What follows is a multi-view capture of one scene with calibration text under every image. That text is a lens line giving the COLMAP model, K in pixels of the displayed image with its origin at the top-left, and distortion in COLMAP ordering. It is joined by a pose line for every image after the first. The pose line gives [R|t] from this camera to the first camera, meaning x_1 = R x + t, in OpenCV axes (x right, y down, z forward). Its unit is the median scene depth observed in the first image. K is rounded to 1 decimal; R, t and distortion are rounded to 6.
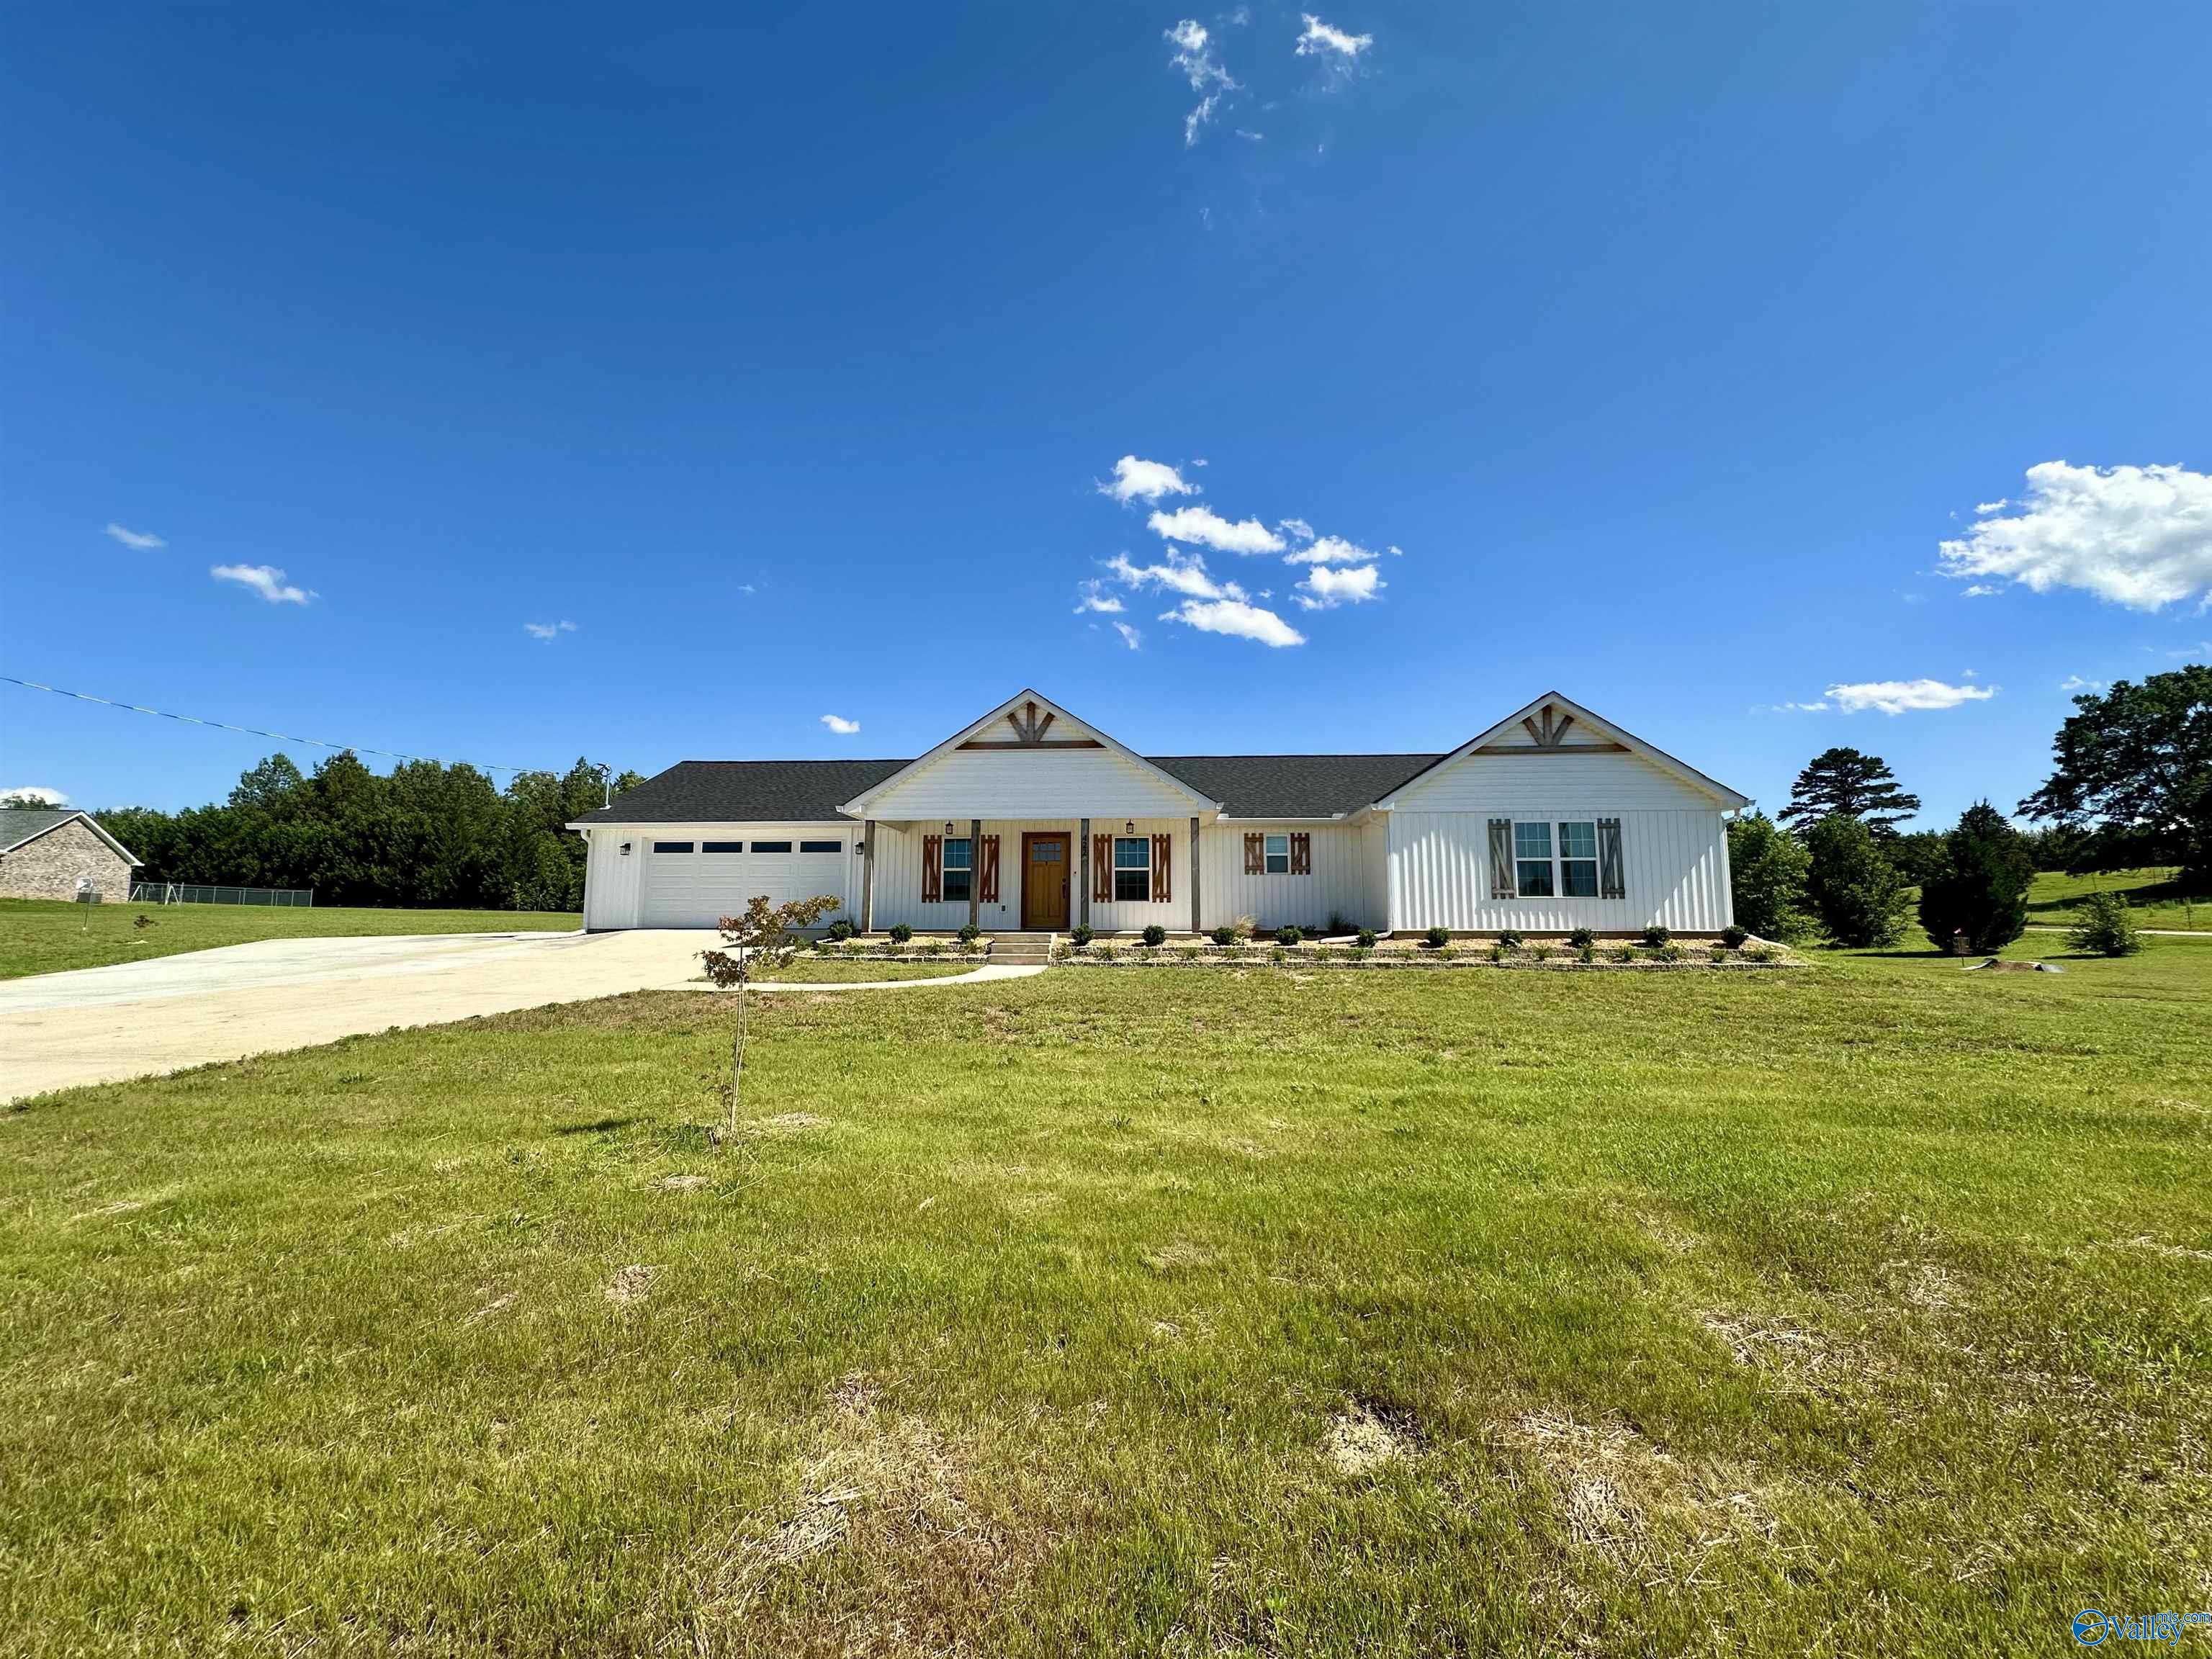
lens RADIAL K [[870.6, 0, 1104.2], [0, 870.6, 835.8], [0, 0, 1]] dist [0.000397, 0.000270]
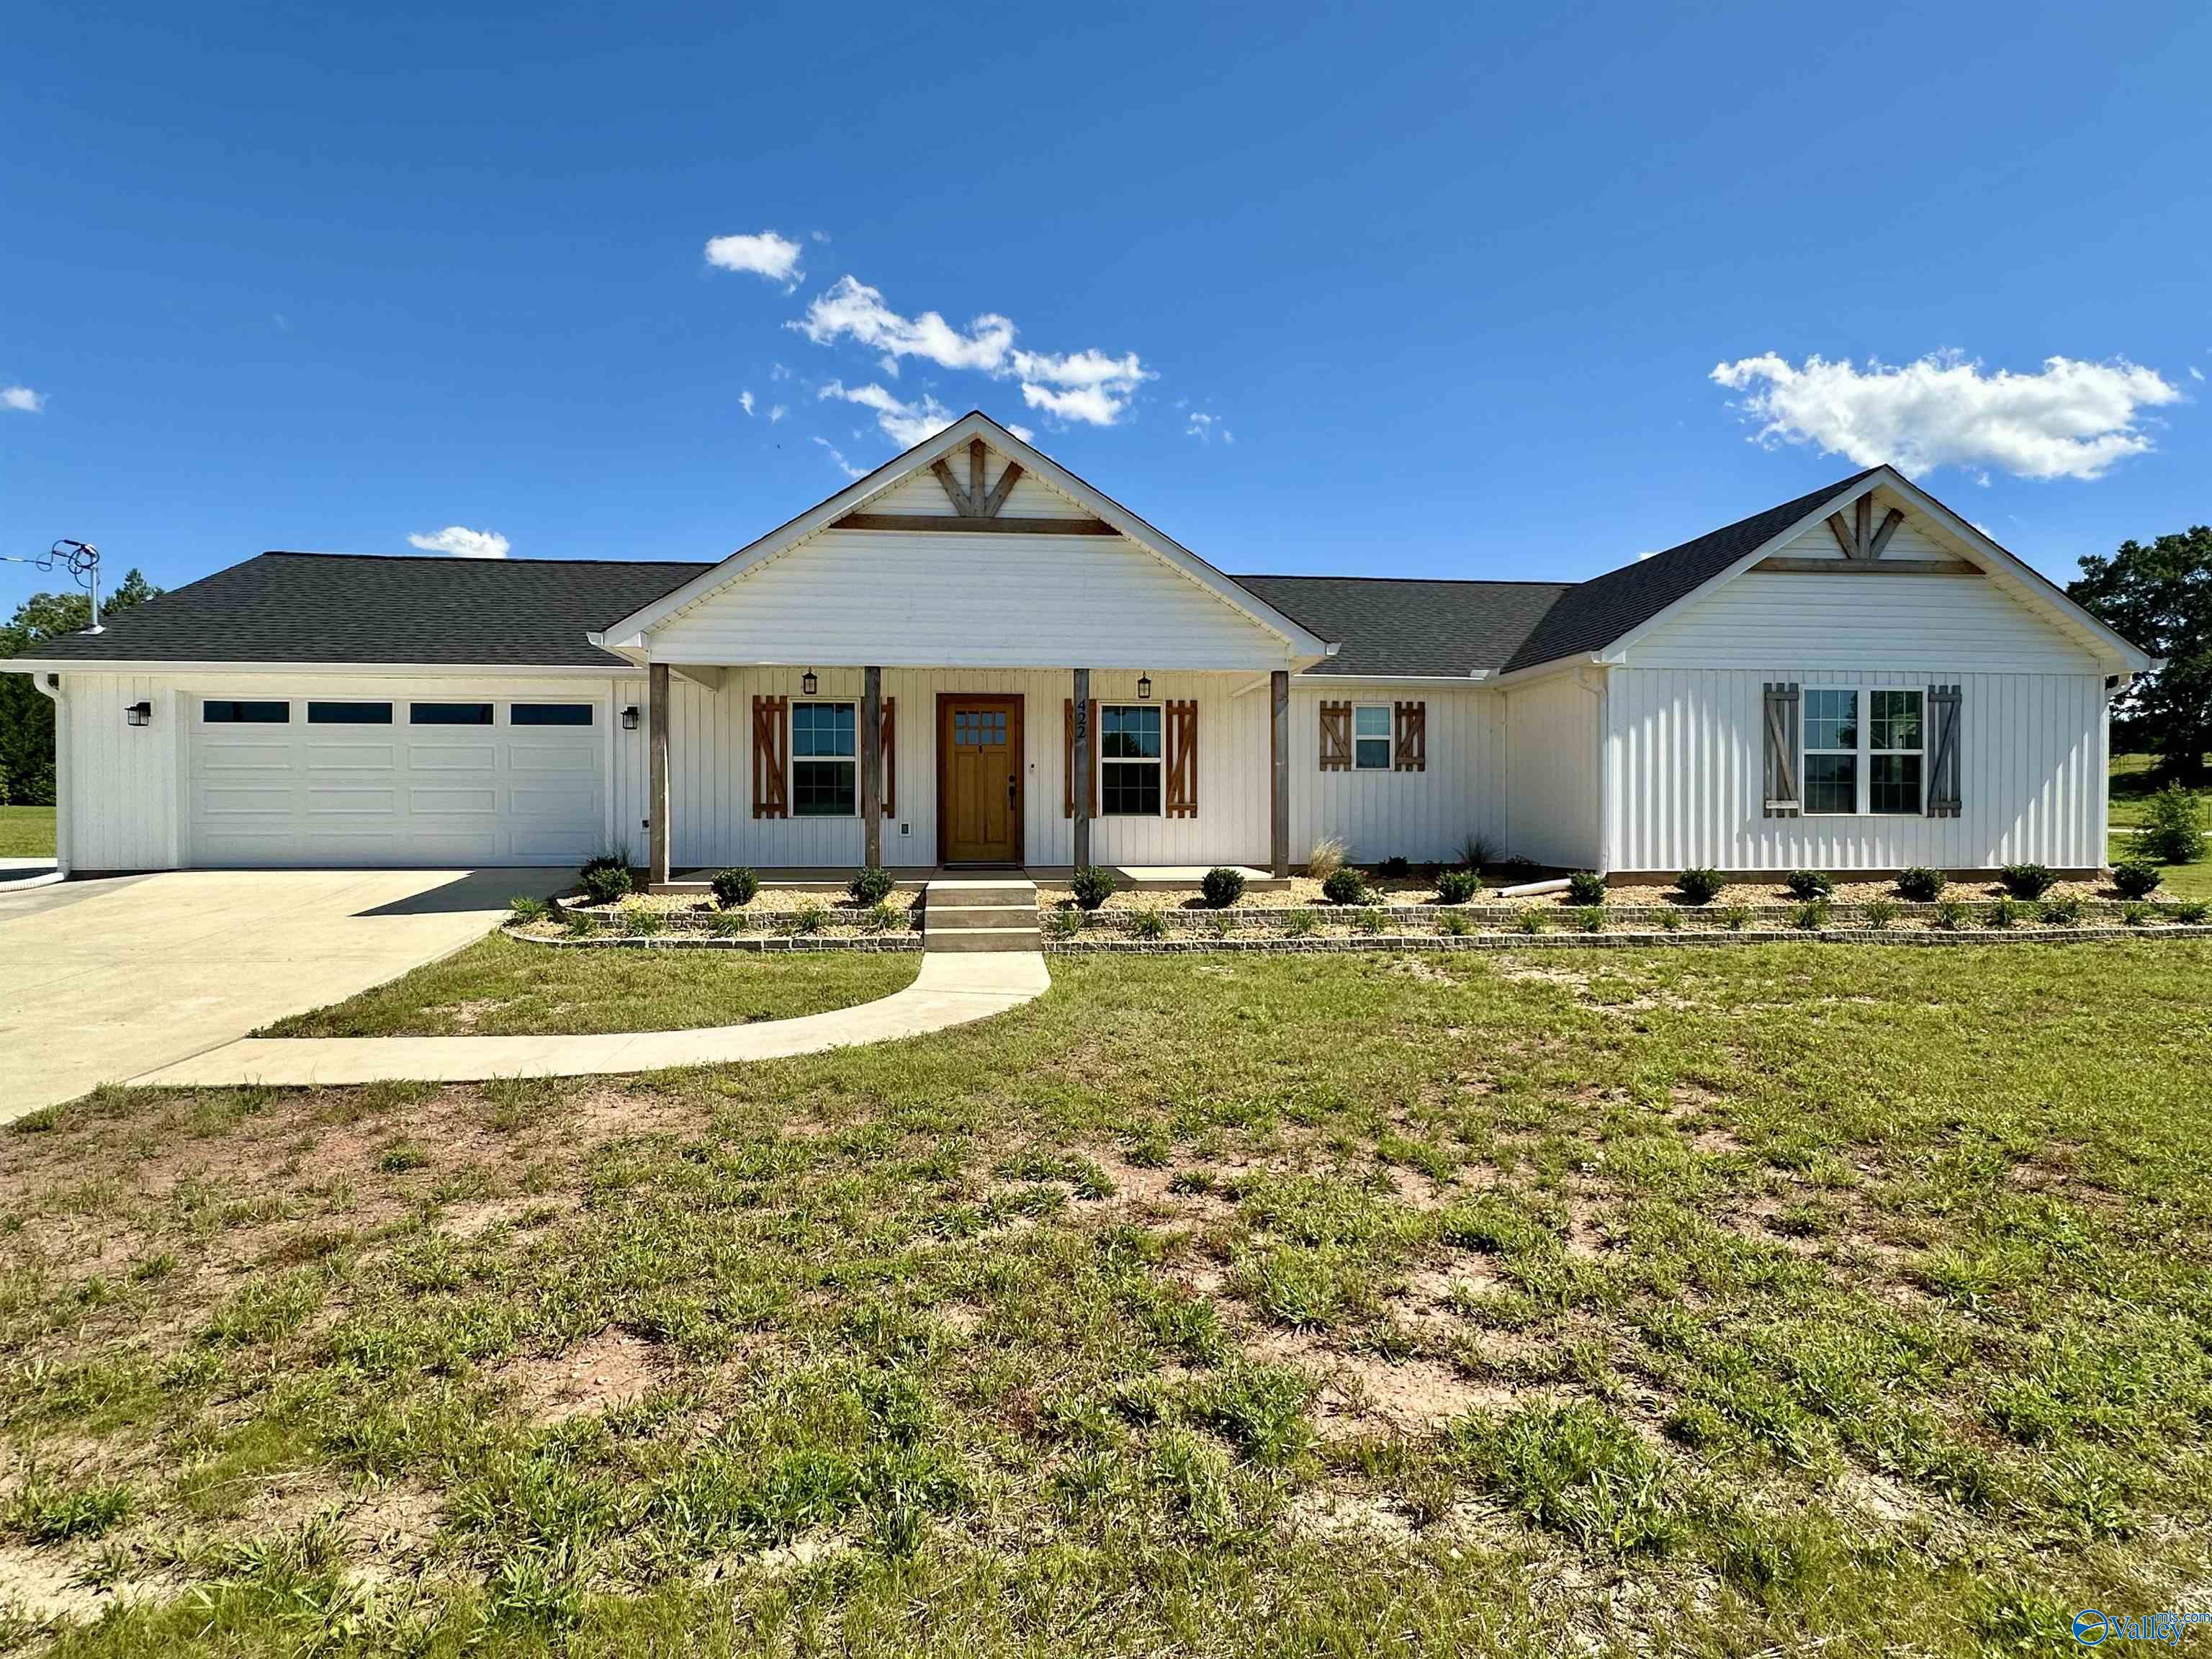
lens RADIAL K [[1105.0, 0, 1104.4], [0, 1105.0, 827.8], [0, 0, 1]] dist [-0.004126, 0.004376]
pose [[0.986263, -0.003783, 0.165142, -0.119538], [-0.014532, 0.993874, 0.109555, 0.003074], [-0.164545, -0.110450, 0.980166, 0.314821]]
